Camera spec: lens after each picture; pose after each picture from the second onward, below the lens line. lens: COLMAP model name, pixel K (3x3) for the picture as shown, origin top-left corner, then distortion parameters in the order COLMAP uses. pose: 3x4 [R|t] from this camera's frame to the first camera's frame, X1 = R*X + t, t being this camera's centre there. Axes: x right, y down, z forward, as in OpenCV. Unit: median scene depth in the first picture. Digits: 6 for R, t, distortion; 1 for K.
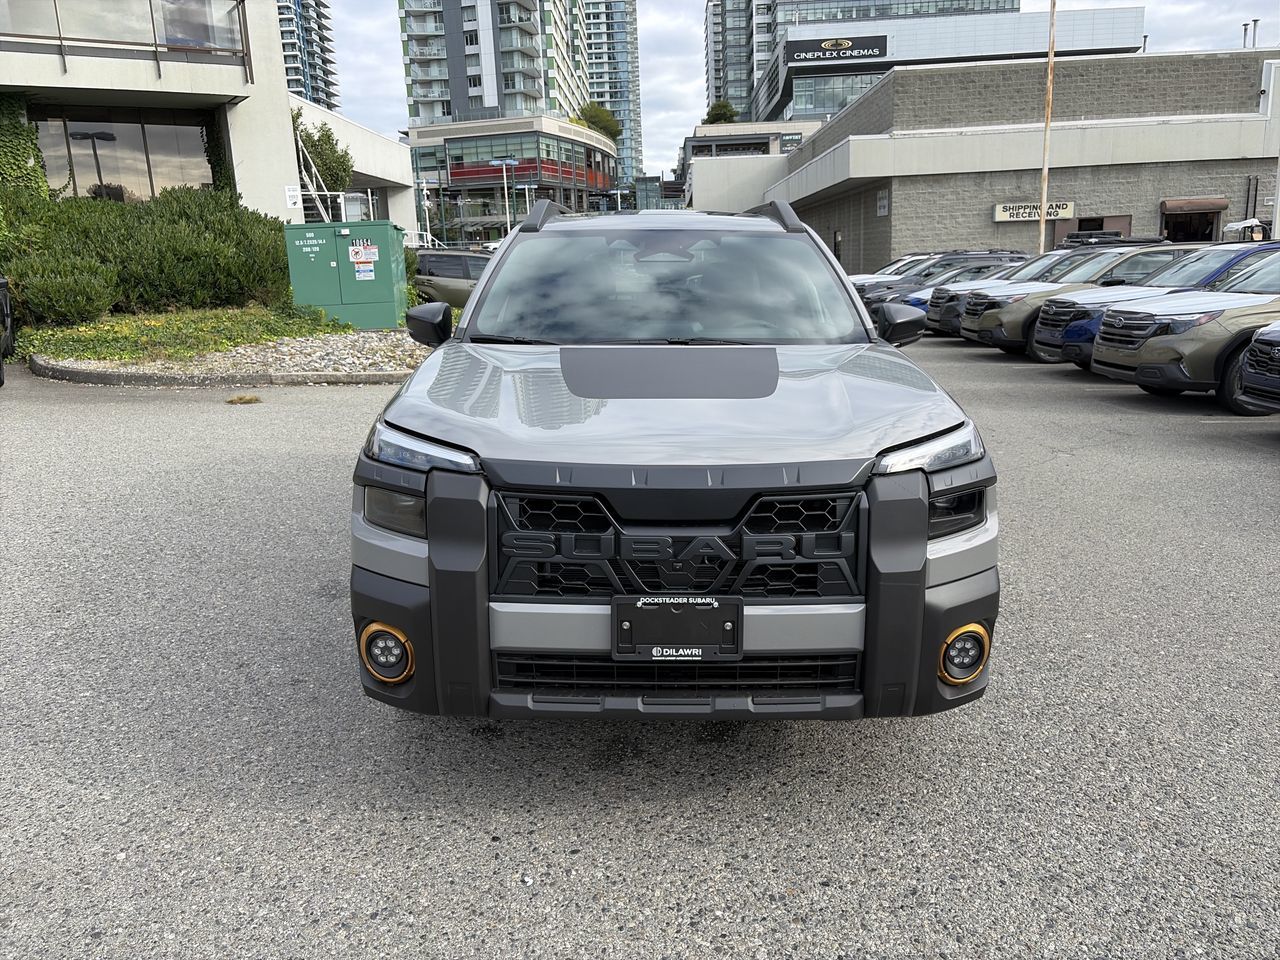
lens RADIAL K [[974.4, 0, 643.2], [0, 974.4, 474.4], [0, 0, 1]] dist [0.037992, -0.034645]
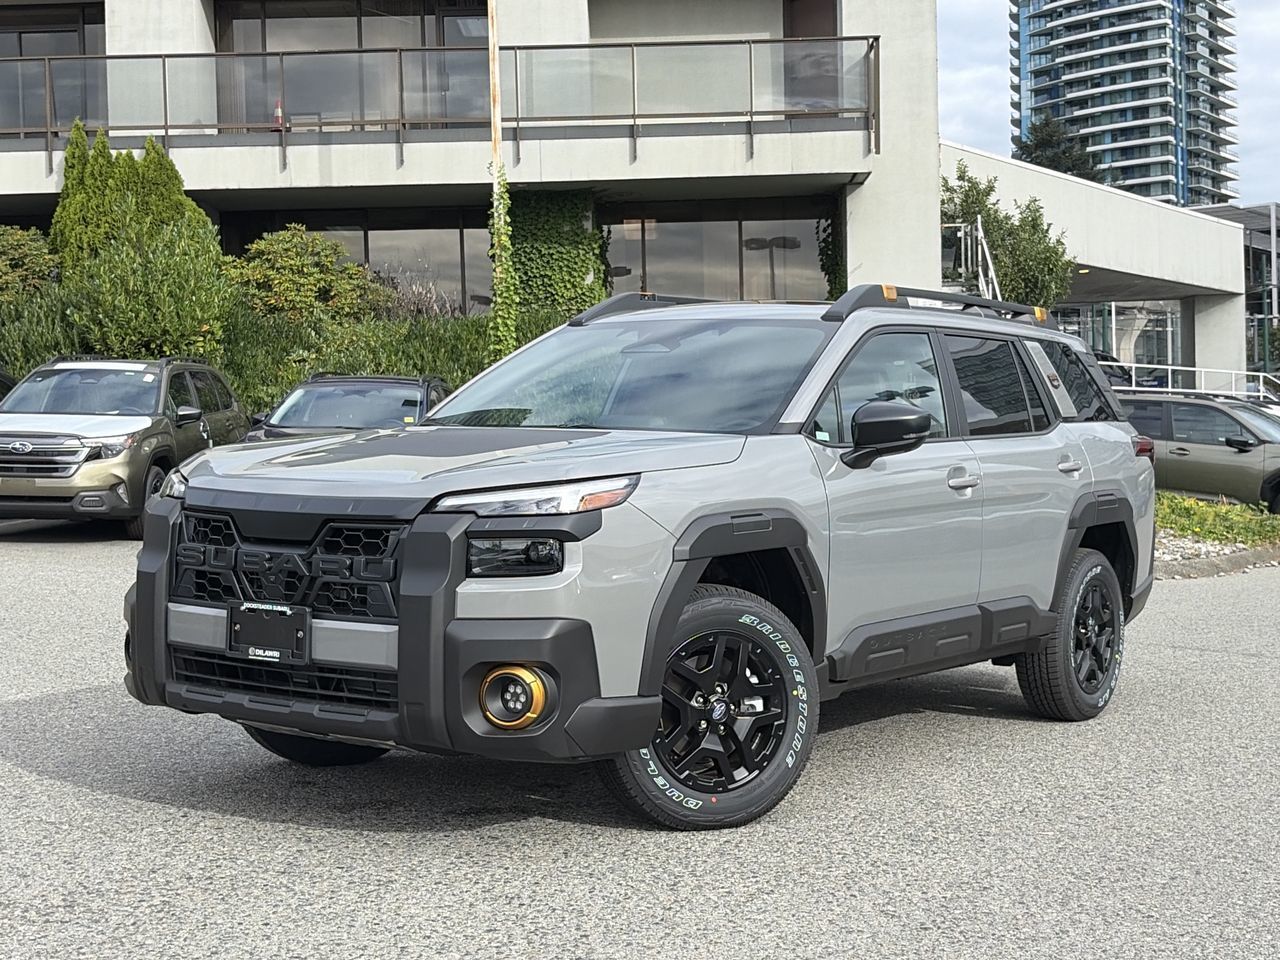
lens RADIAL K [[1828.1, 0, 626.6], [0, 1828.1, 506.3], [0, 0, 1]] dist [0.072543, 0.000000]
pose [[0.817844, 0.037408, -0.574222, 0.192367], [-0.136975, 0.981857, -0.131125, 0.027939], [0.558899, 0.185894, 0.808130, -0.065732]]
